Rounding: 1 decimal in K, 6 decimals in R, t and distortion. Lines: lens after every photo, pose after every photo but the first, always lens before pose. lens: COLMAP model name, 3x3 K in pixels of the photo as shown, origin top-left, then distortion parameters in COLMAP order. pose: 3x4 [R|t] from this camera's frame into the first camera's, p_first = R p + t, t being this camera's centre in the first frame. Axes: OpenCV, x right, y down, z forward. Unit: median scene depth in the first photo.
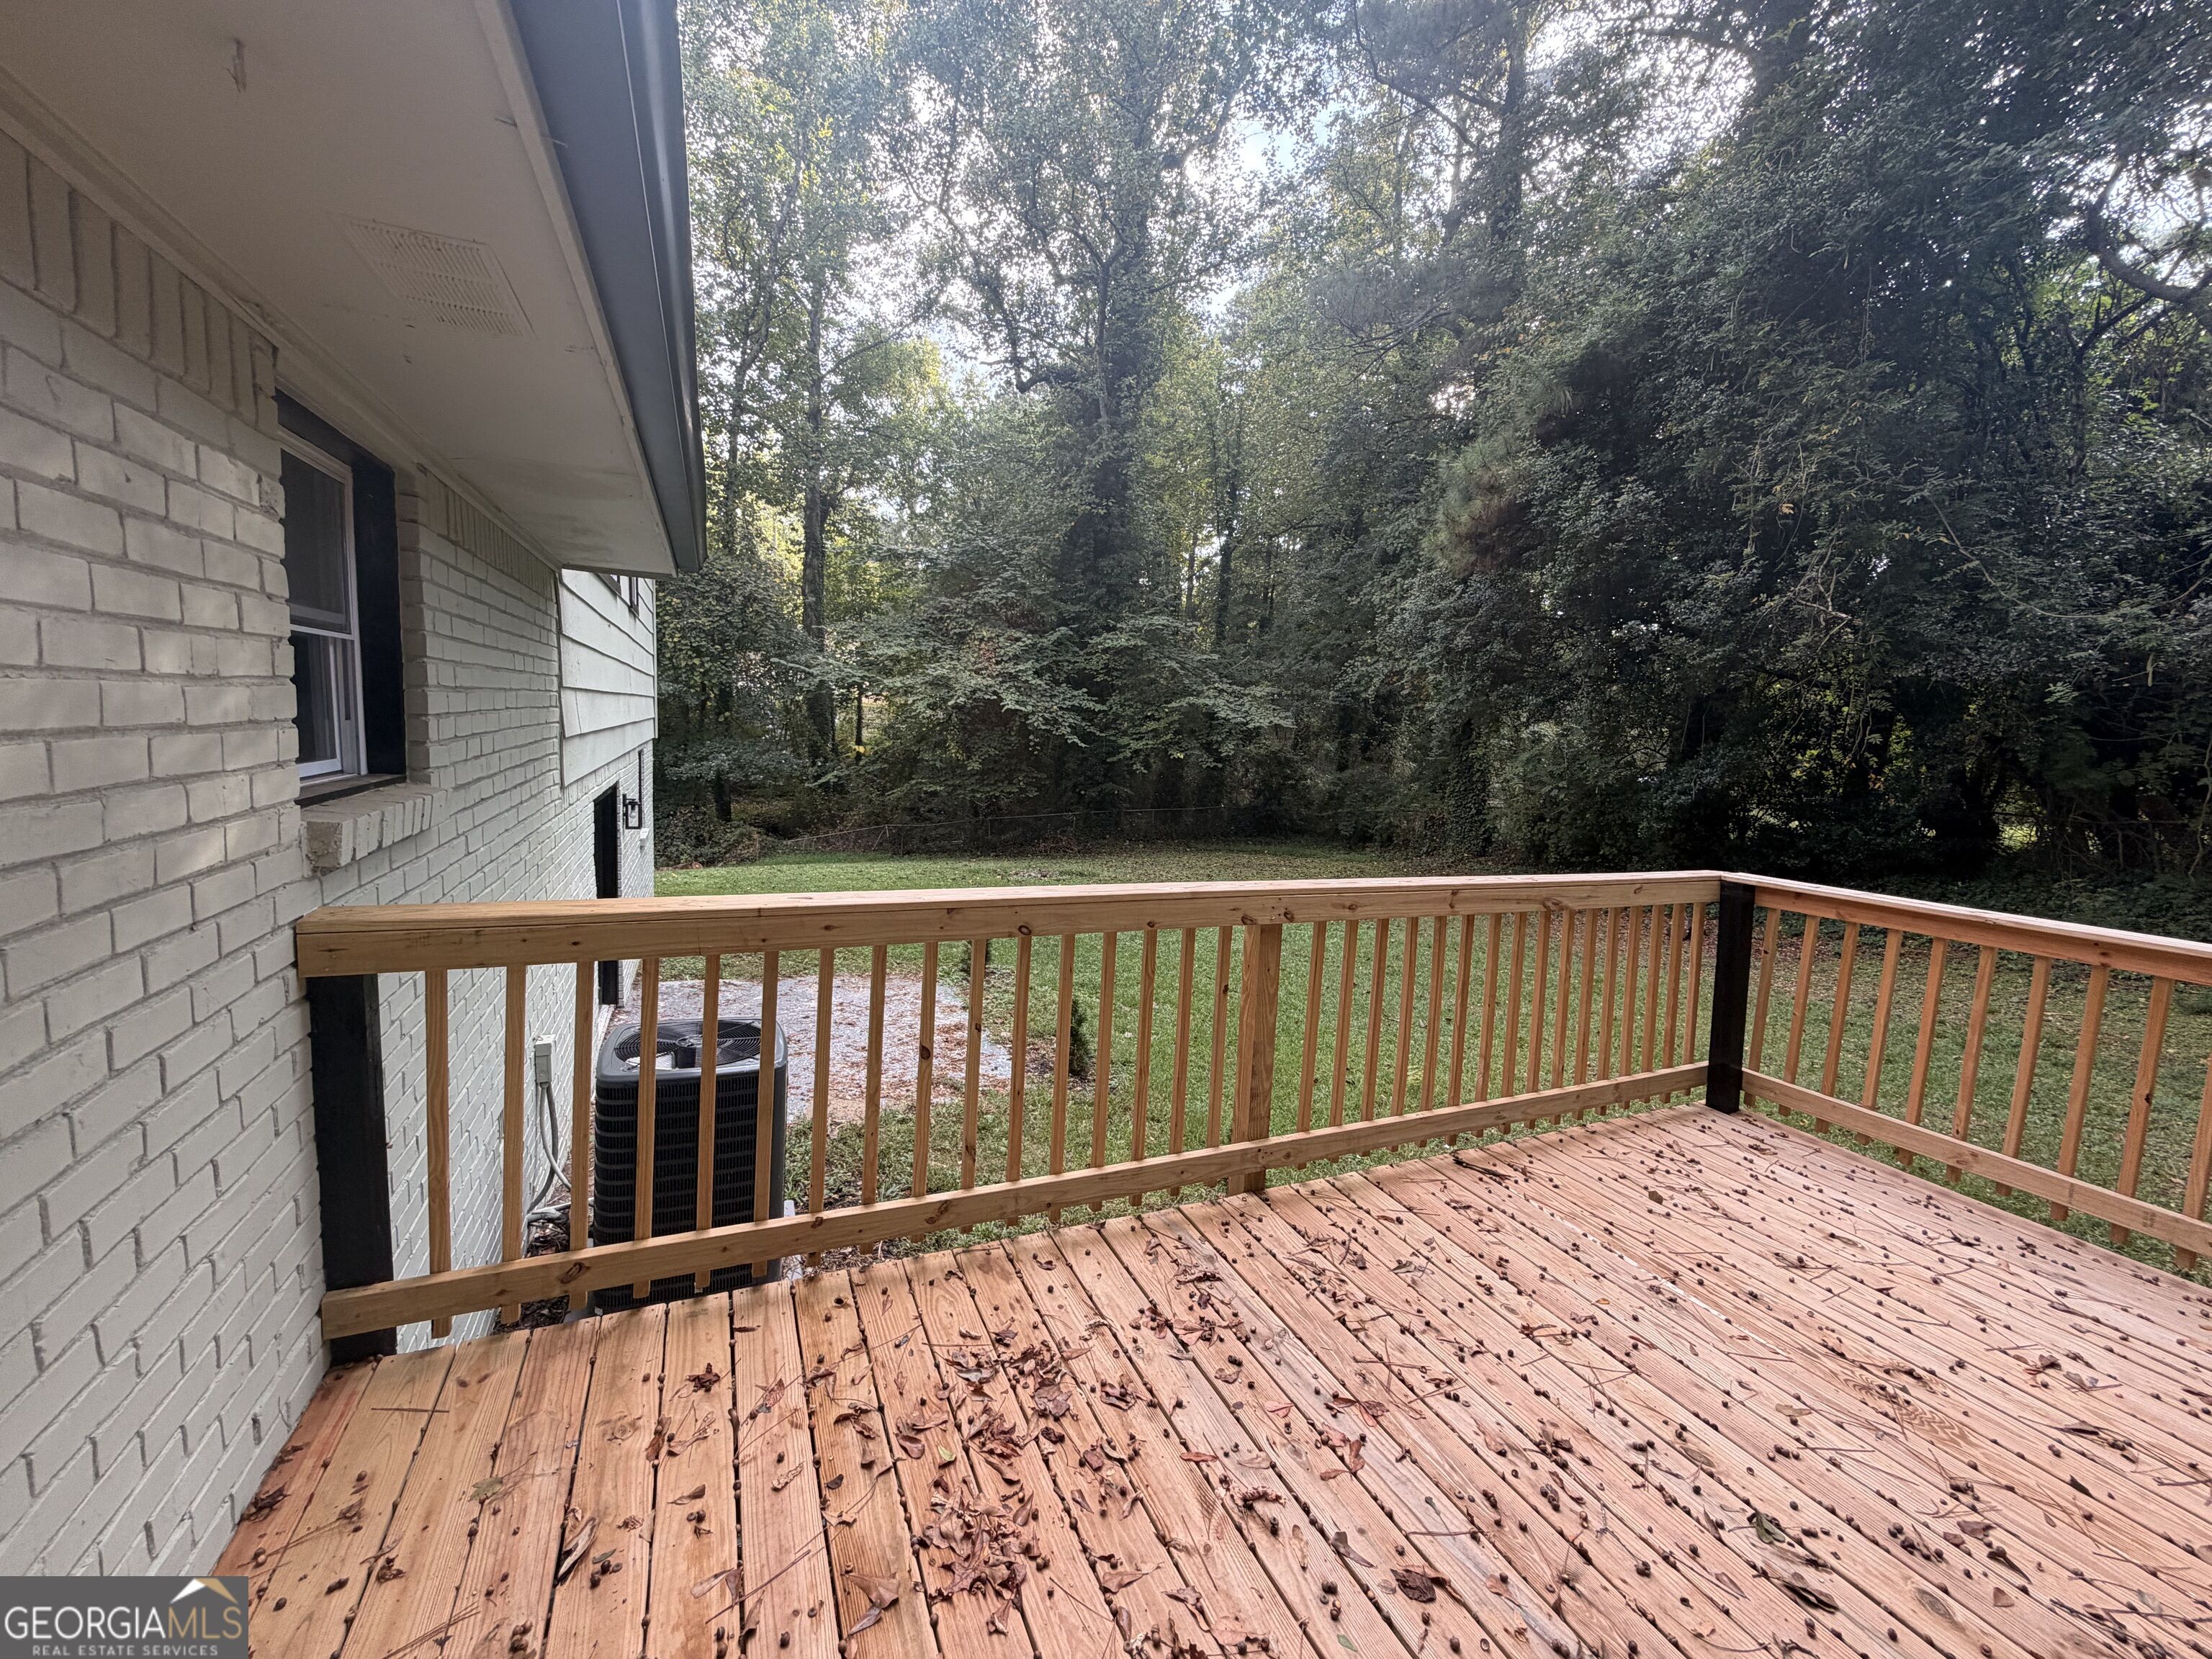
lens RADIAL K [[875.7, 0, 1108.6], [0, 875.7, 828.2], [0, 0, 1]] dist [0.000702, -0.000126]
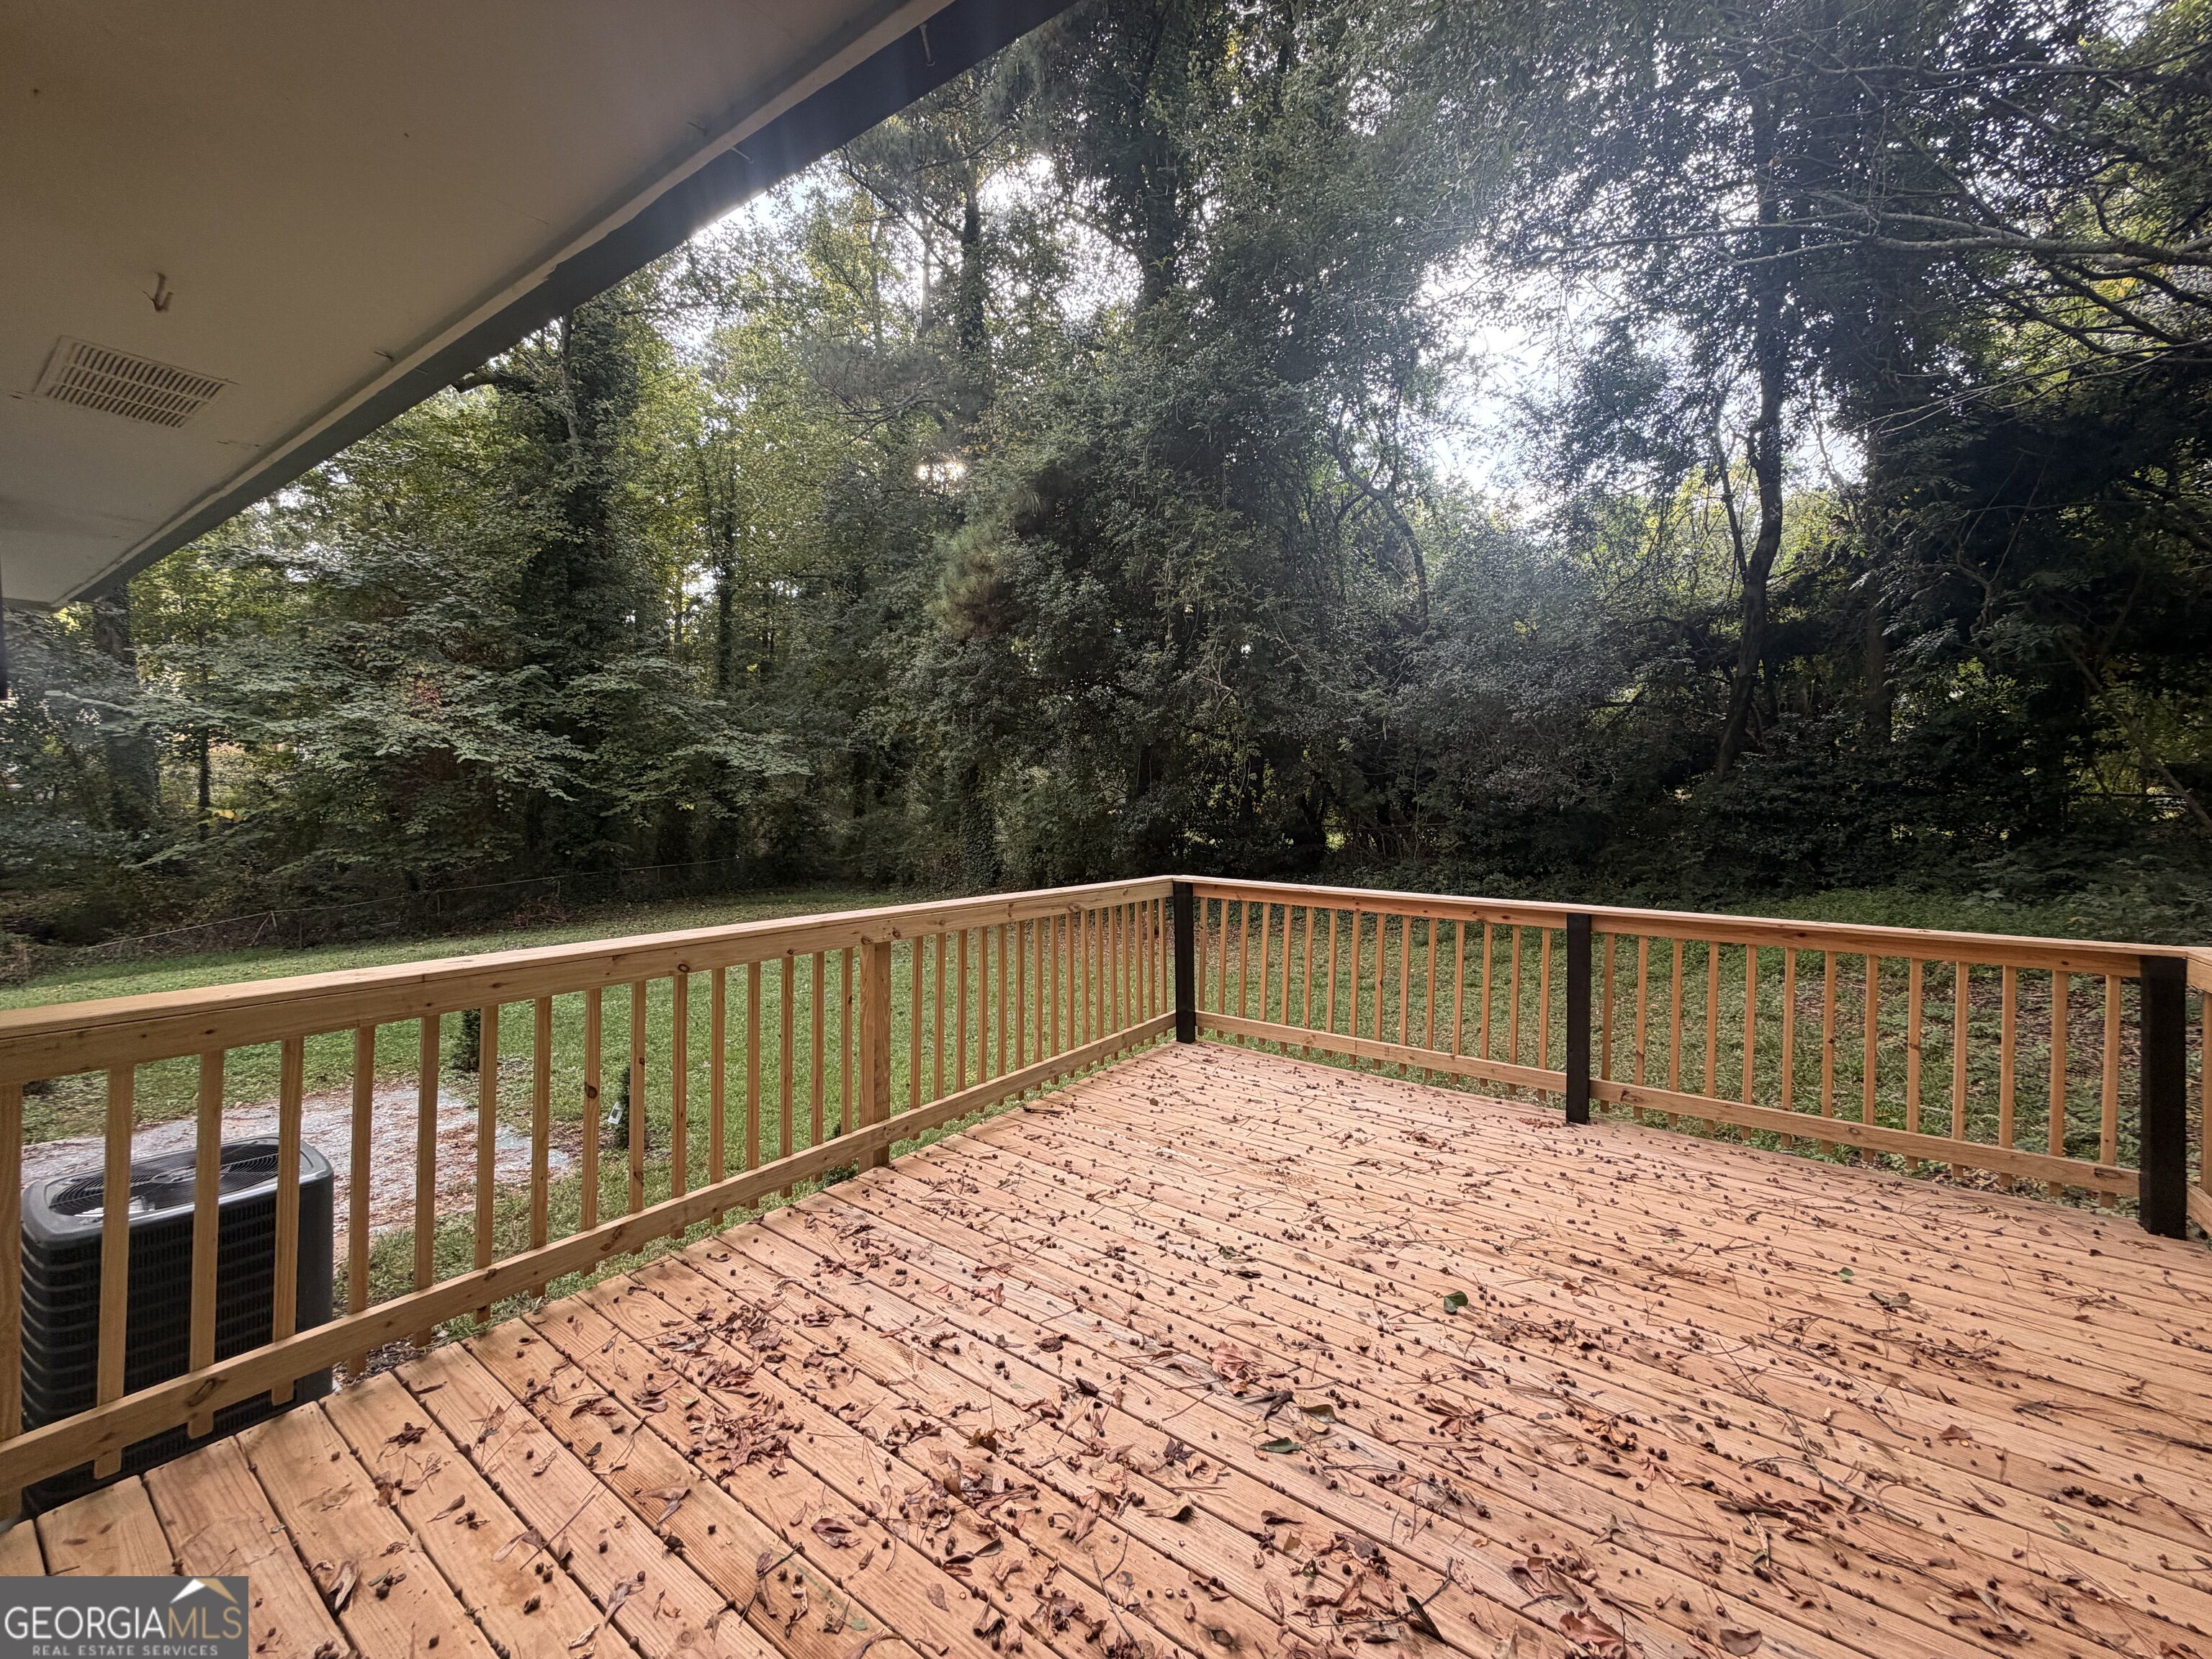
lens RADIAL K [[875.7, 0, 1108.6], [0, 875.7, 828.2], [0, 0, 1]] dist [0.000702, -0.000126]
pose [[0.852930, -0.049777, 0.519647, -0.121884], [0.075713, 0.996714, -0.028799, 0.005443], [-0.516505, 0.063908, 0.853896, -0.162766]]
